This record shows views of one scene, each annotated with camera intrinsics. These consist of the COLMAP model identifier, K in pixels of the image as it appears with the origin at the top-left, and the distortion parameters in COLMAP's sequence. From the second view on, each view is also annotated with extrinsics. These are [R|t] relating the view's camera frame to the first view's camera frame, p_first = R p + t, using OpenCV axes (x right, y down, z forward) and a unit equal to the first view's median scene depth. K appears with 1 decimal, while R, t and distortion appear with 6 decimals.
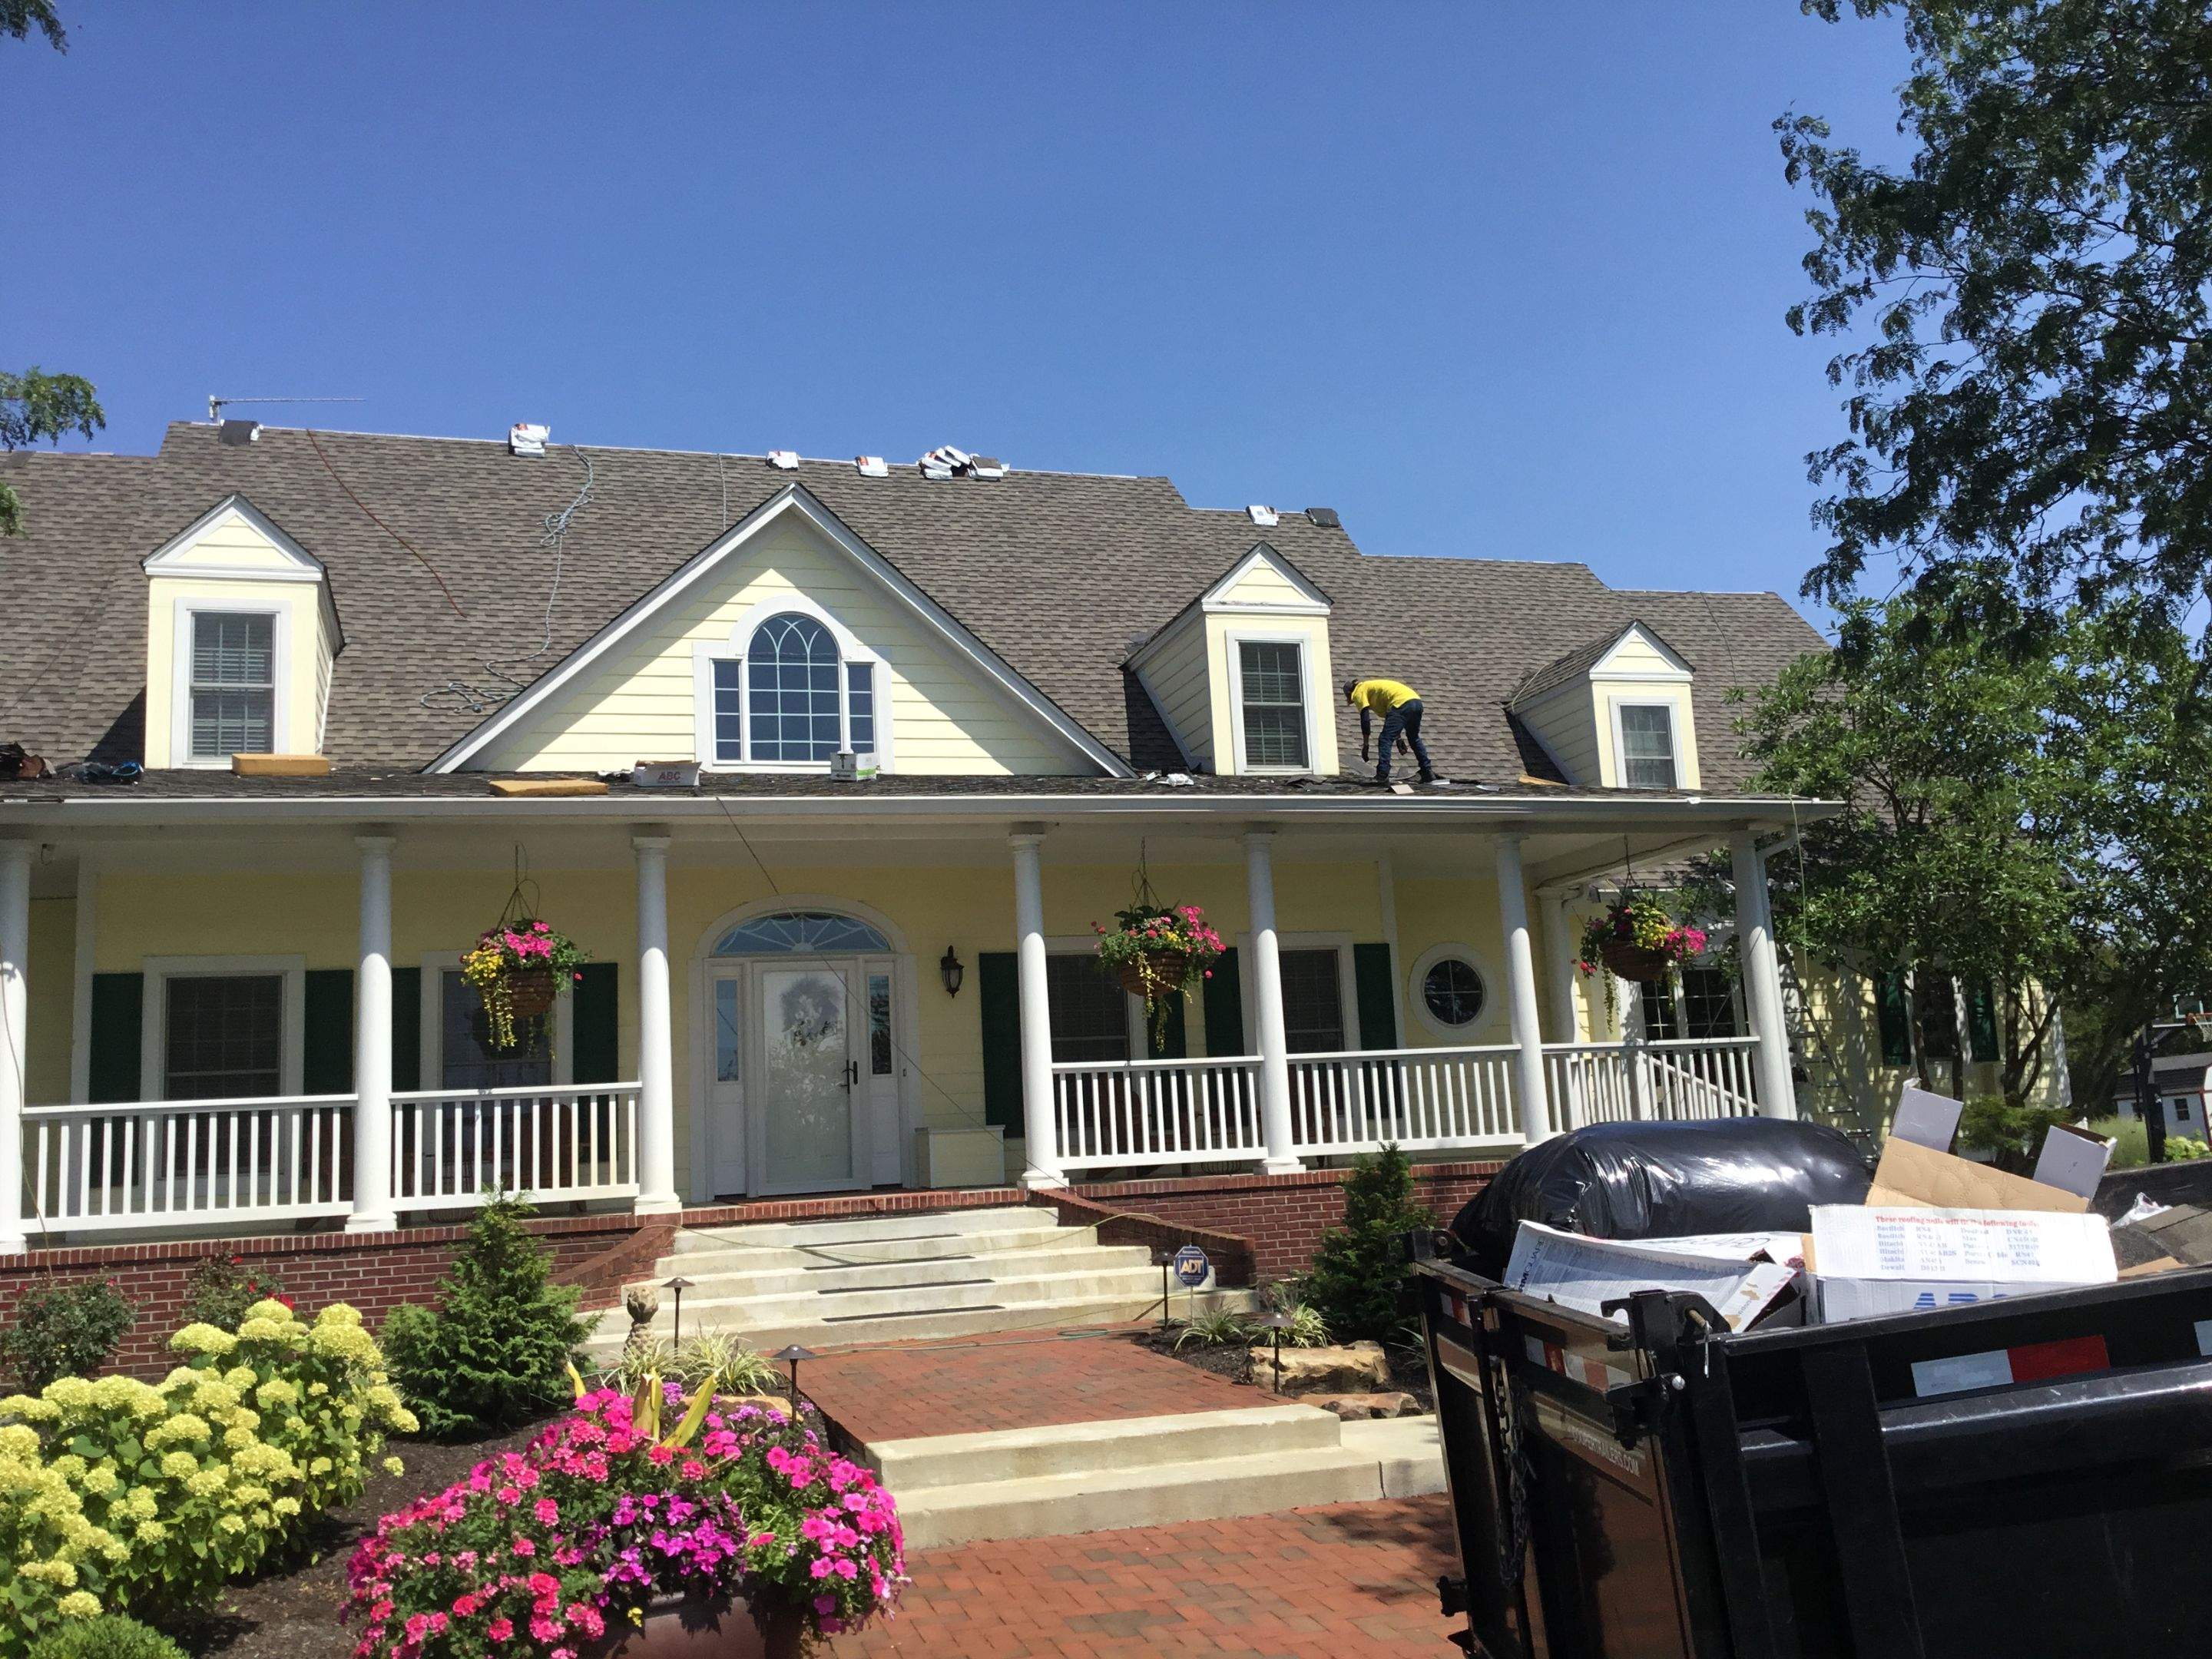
lens RADIAL K [[2027.1, 0, 1103.2], [0, 2027.1, 795.1], [0, 0, 1]] dist [0.123229, -0.193056]
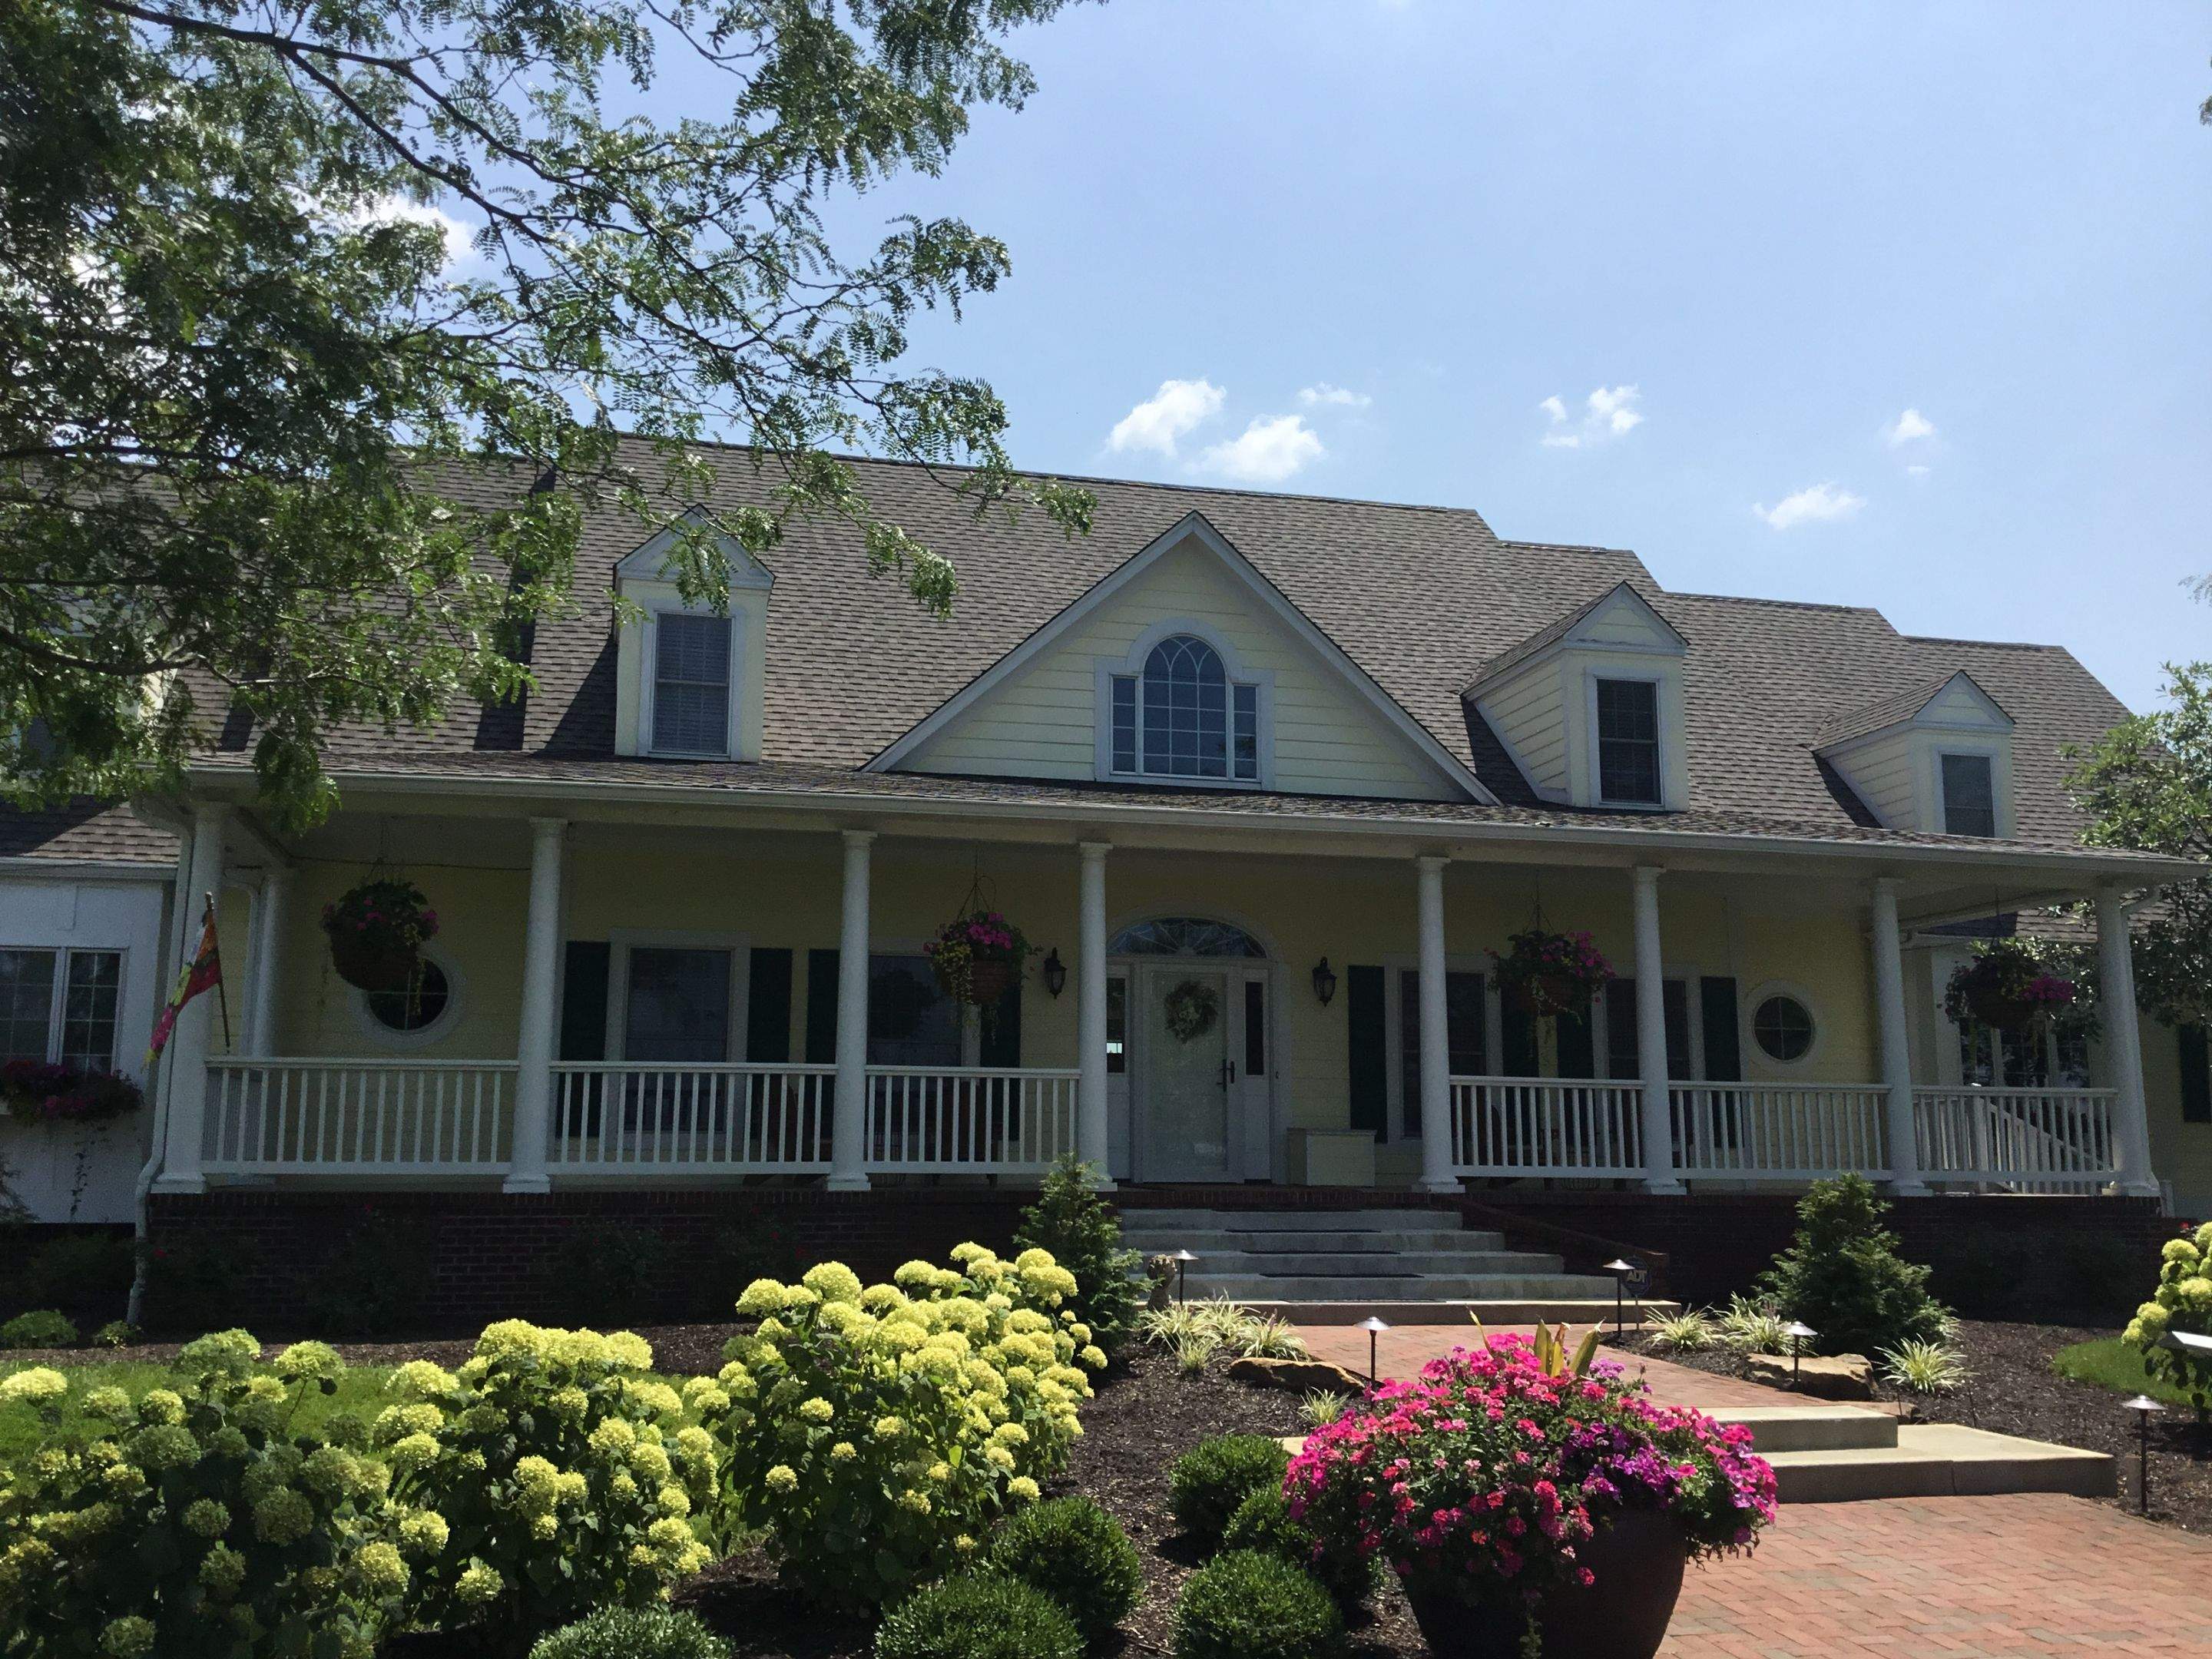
lens RADIAL K [[2023.2, 0, 1115.4], [0, 2023.2, 803.6], [0, 0, 1]] dist [0.164448, -0.314576]
pose [[0.997221, 0.049299, -0.055850, -0.128796], [-0.049268, 0.998784, 0.001922, -0.002084], [0.055877, 0.000835, 0.998437, -0.058572]]
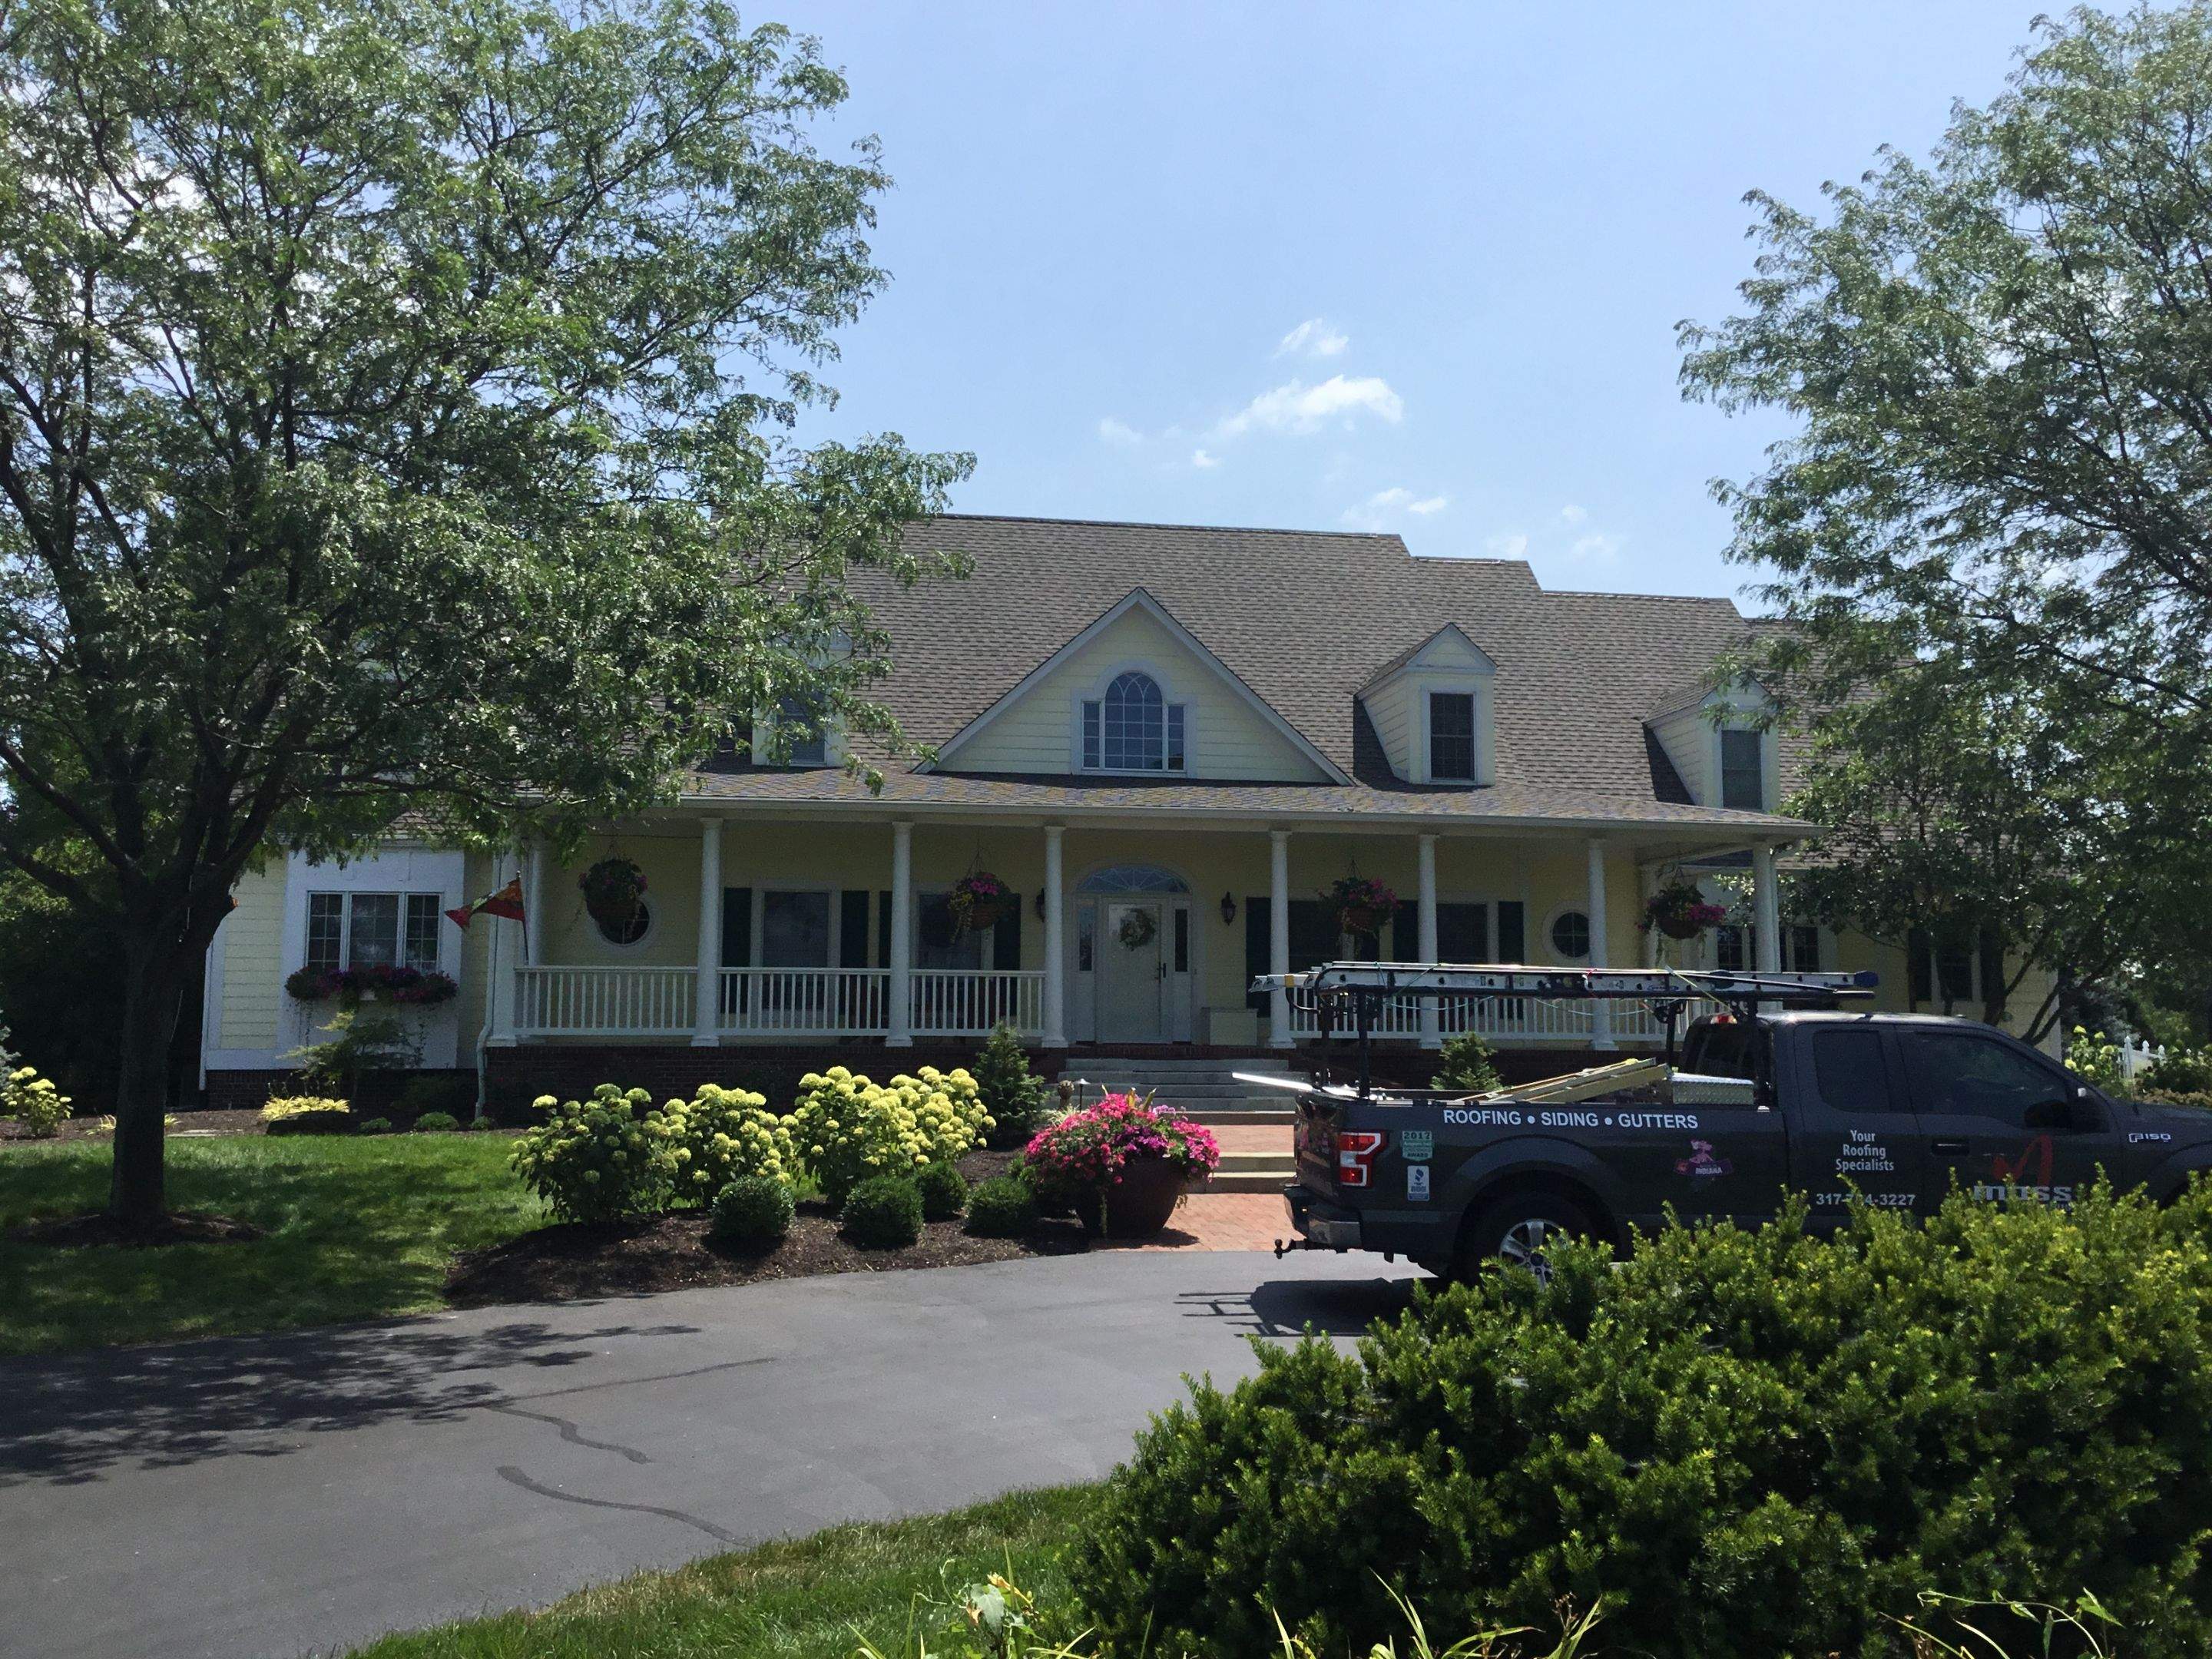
lens RADIAL K [[2027.1, 0, 1103.2], [0, 2027.1, 795.1], [0, 0, 1]] dist [0.123229, -0.193056]
pose [[0.990820, 0.042830, -0.128221, 0.026150], [-0.035226, 0.997517, 0.060990, -0.091416], [0.130515, -0.055914, 0.989868, -0.546936]]
